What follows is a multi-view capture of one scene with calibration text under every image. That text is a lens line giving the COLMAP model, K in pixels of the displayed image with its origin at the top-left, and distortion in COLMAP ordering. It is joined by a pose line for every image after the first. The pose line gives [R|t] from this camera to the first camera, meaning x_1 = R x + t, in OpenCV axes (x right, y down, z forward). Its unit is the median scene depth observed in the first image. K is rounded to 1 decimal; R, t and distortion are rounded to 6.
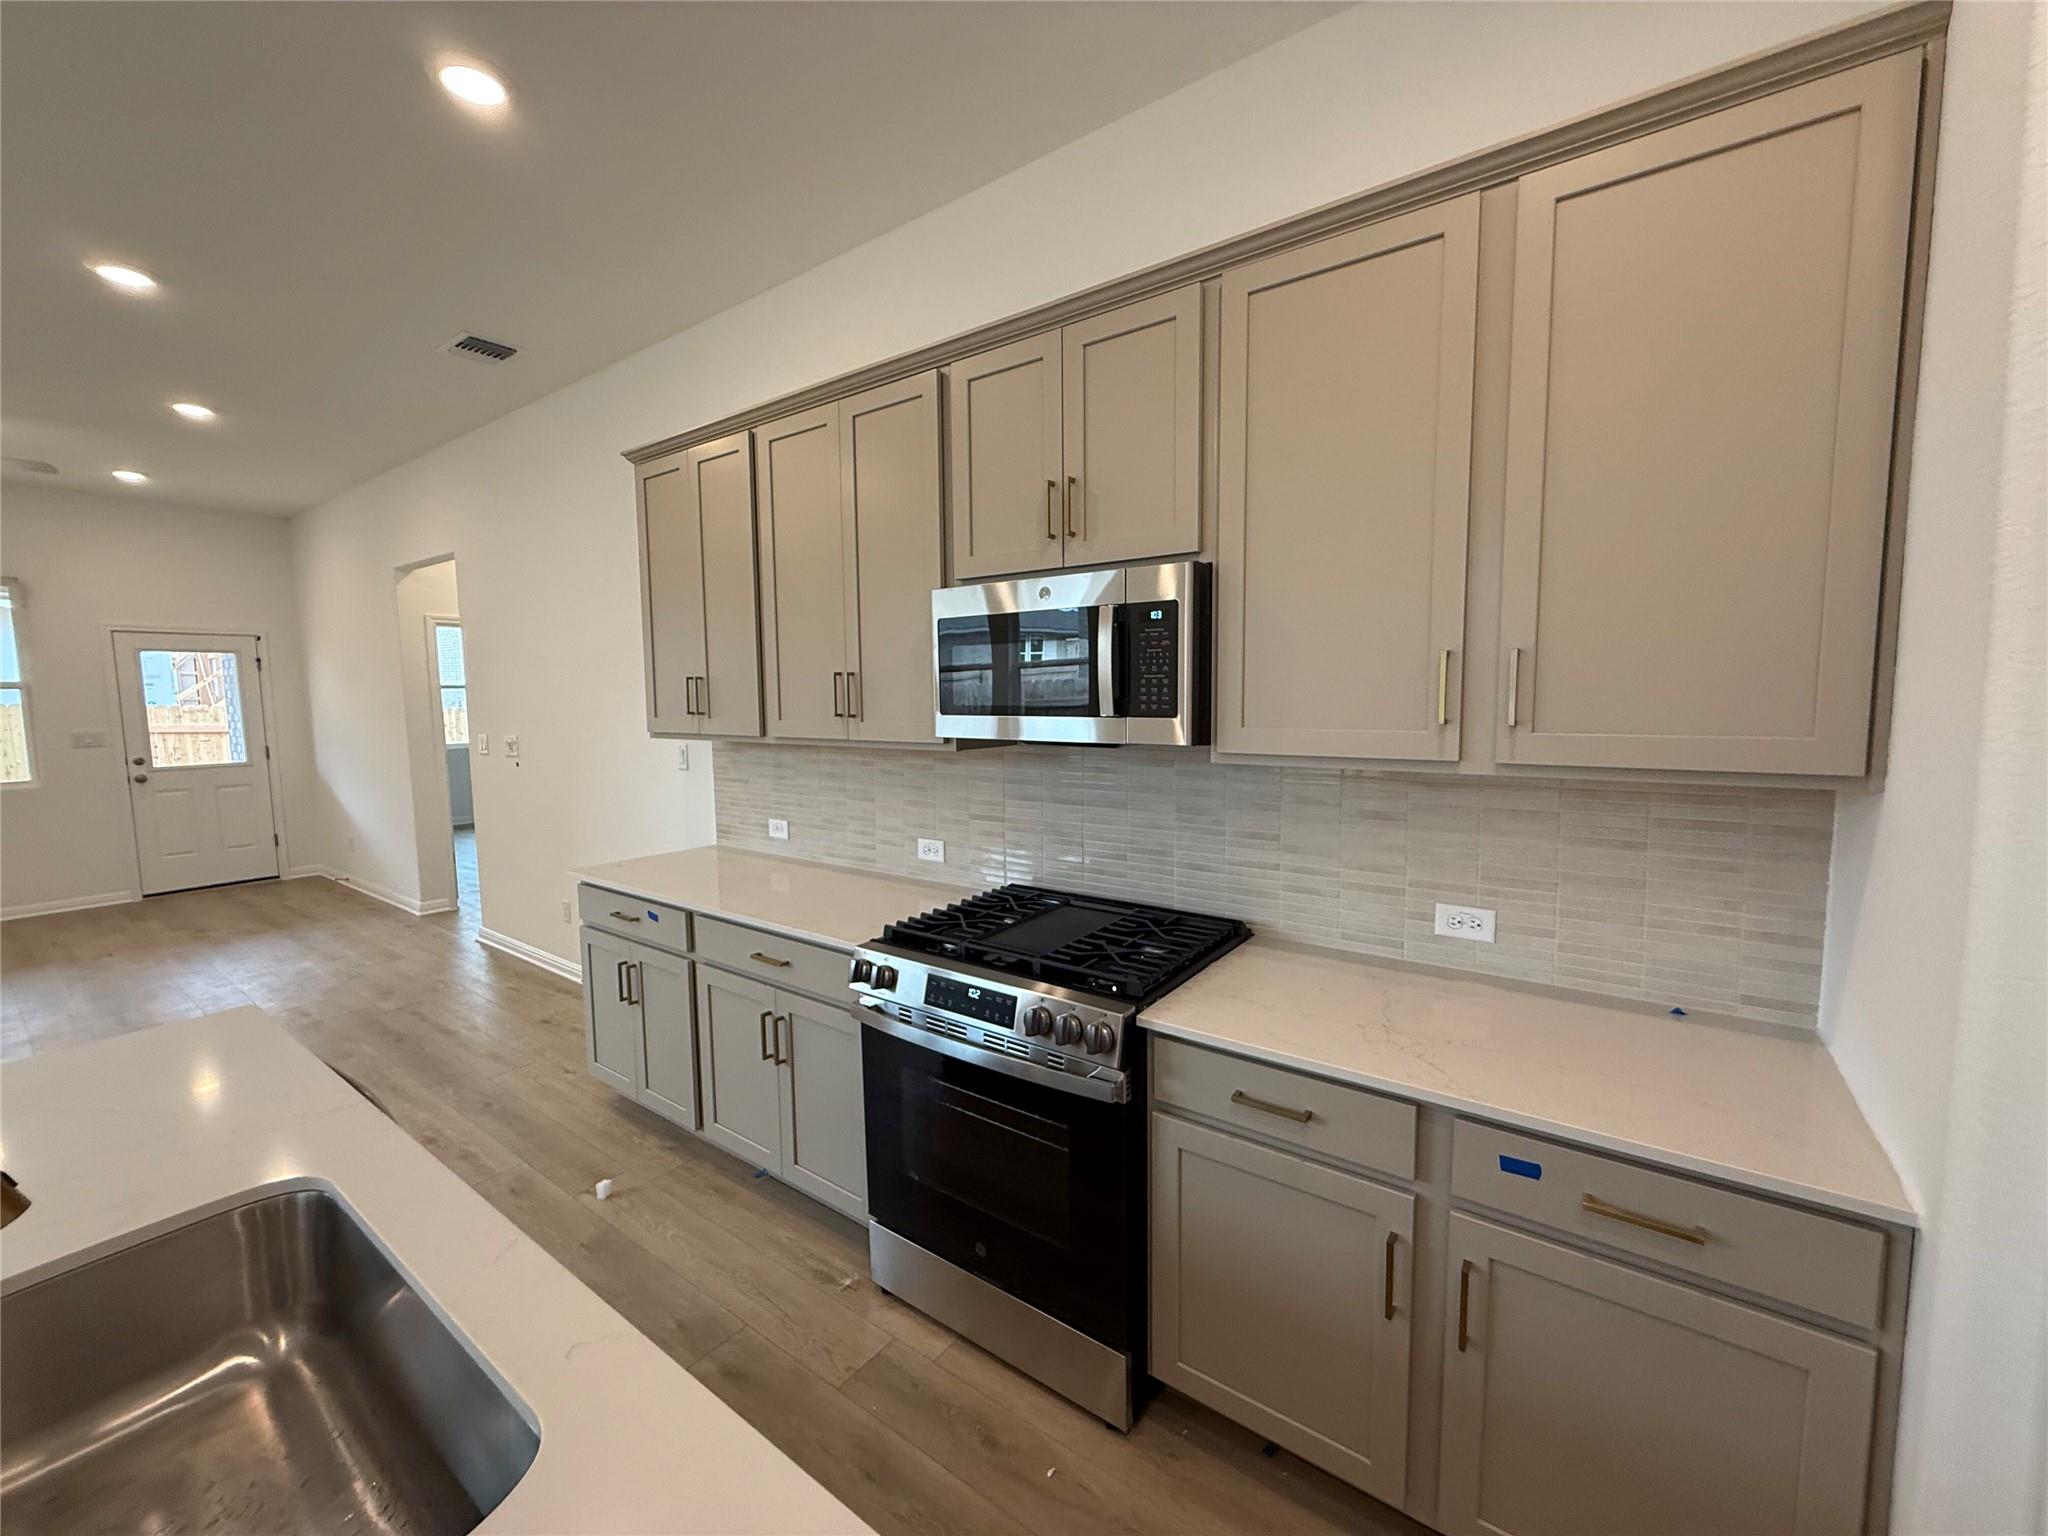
lens RADIAL K [[824.6, 0, 1027.6], [0, 824.6, 767.8], [0, 0, 1]] dist [-0.001314, 0.000508]
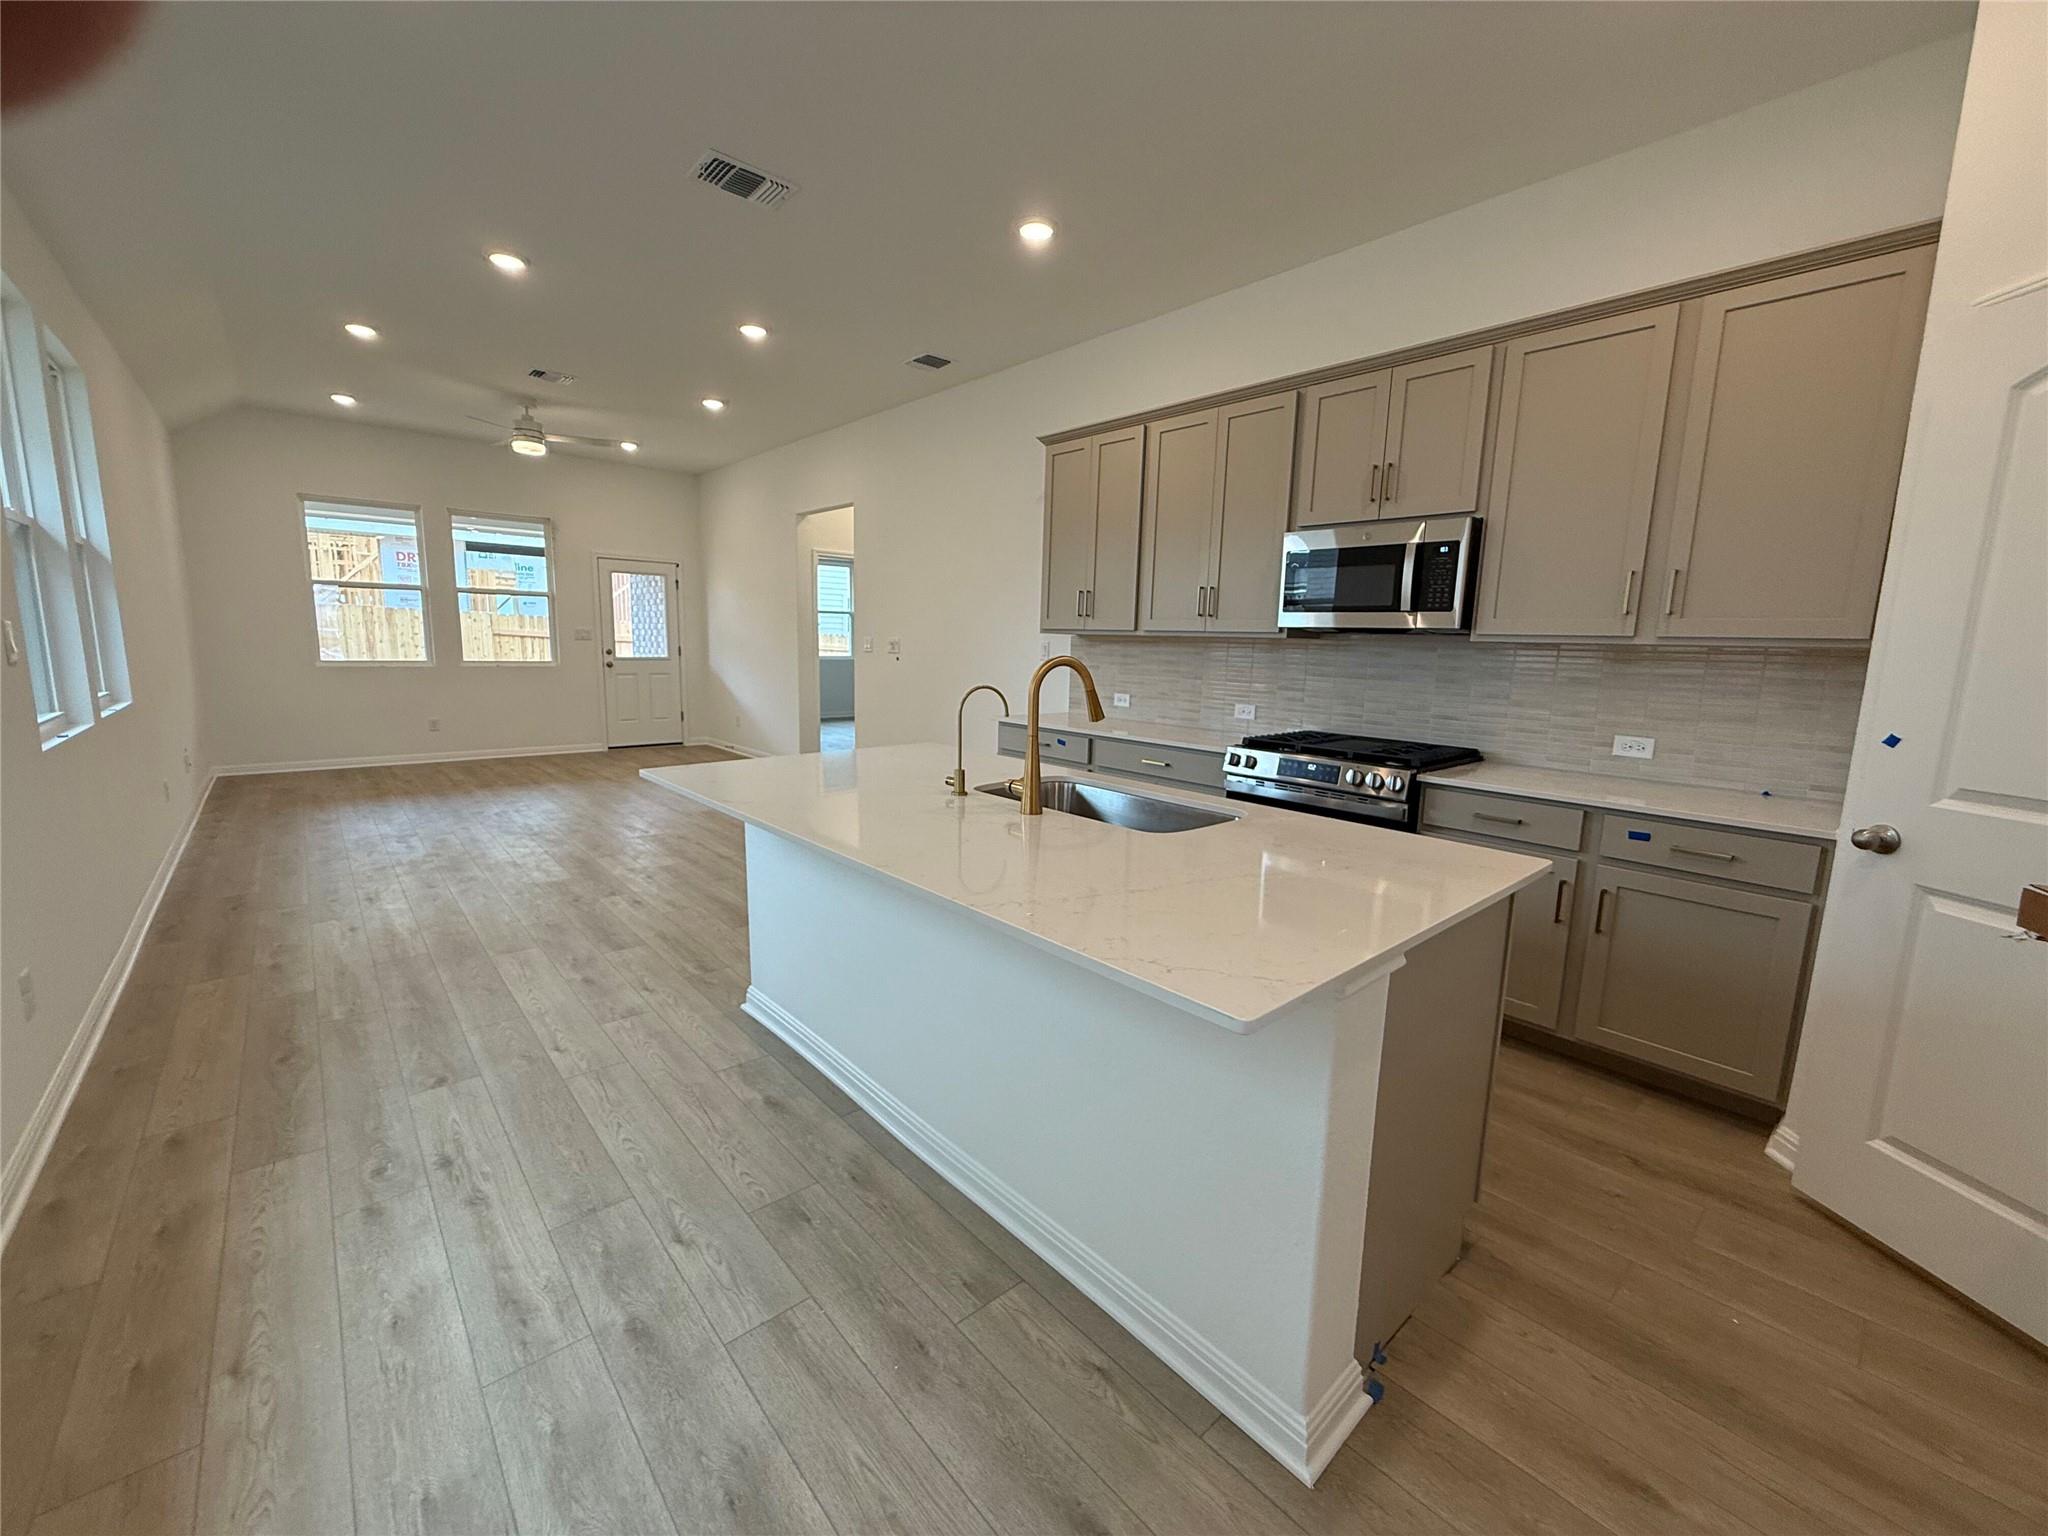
lens RADIAL K [[824.6, 0, 1021.4], [0, 824.6, 766.0], [0, 0, 1]] dist [-0.001314, 0.000508]
pose [[0.975432, 0.070954, -0.208562, -0.264885], [-0.058792, 0.996220, 0.063951, 0.172813], [0.212311, -0.050118, 0.975916, -0.737551]]
